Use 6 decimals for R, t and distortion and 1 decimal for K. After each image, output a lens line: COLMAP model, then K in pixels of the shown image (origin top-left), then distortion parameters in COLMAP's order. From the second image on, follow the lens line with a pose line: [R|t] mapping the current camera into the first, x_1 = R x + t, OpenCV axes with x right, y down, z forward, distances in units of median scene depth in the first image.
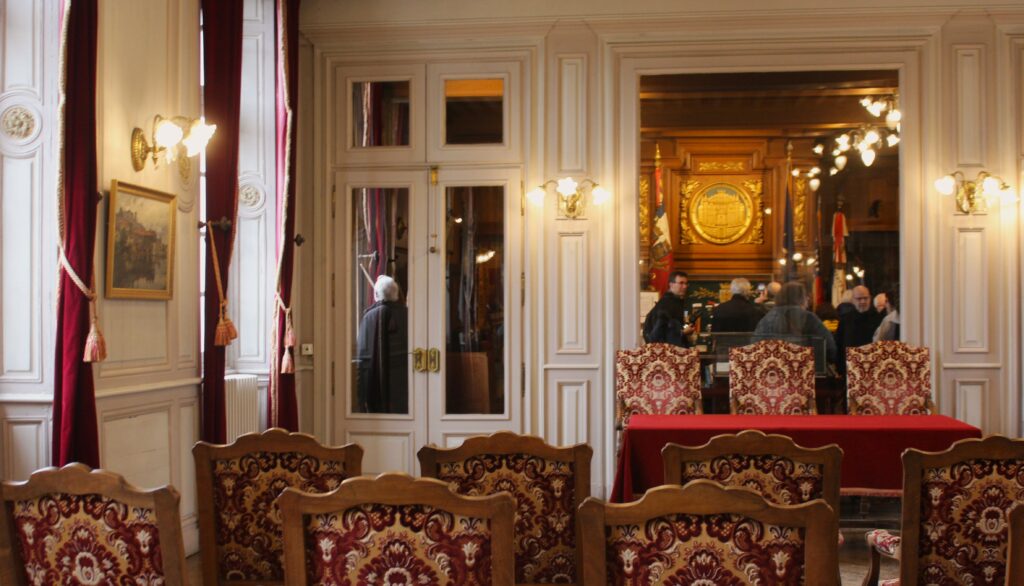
lens RADIAL K [[1322.6, 0, 512.0], [0, 1322.6, 291.1], [0, 0, 1]] dist [-0.048635, 0.000000]
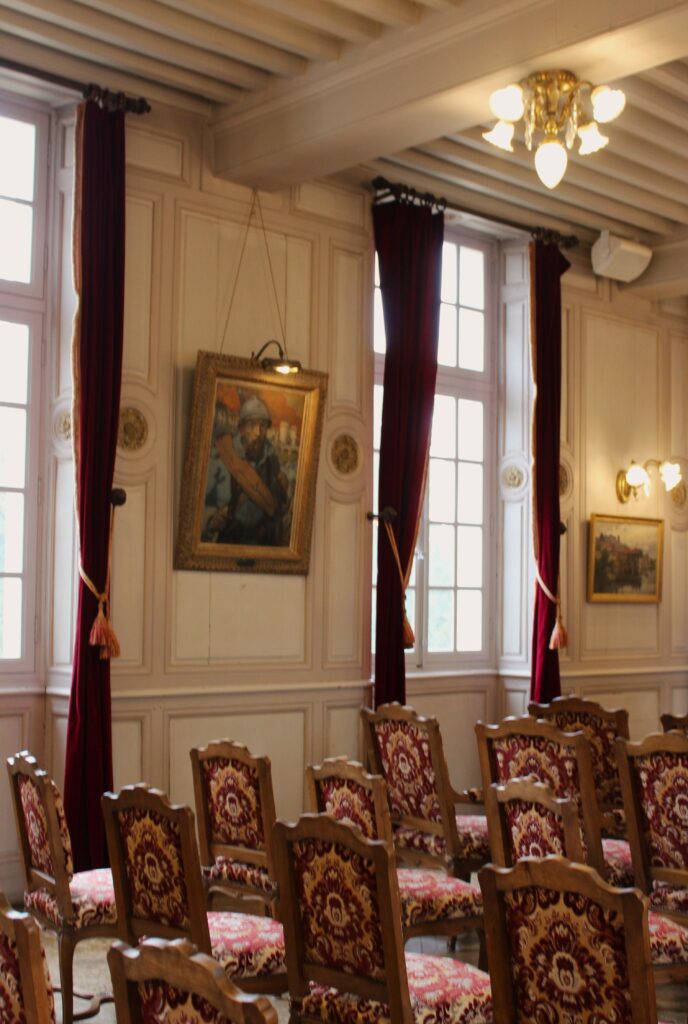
lens RADIAL K [[1394.3, 0, 343.8], [0, 1394.3, 513.9], [0, 0, 1]] dist [-0.031697, 0.000000]
pose [[0.771100, -0.027792, -0.636107, 0.433080], [-0.002339, 0.998916, -0.046480, -0.018877], [0.636709, 0.037329, 0.770200, -0.266211]]
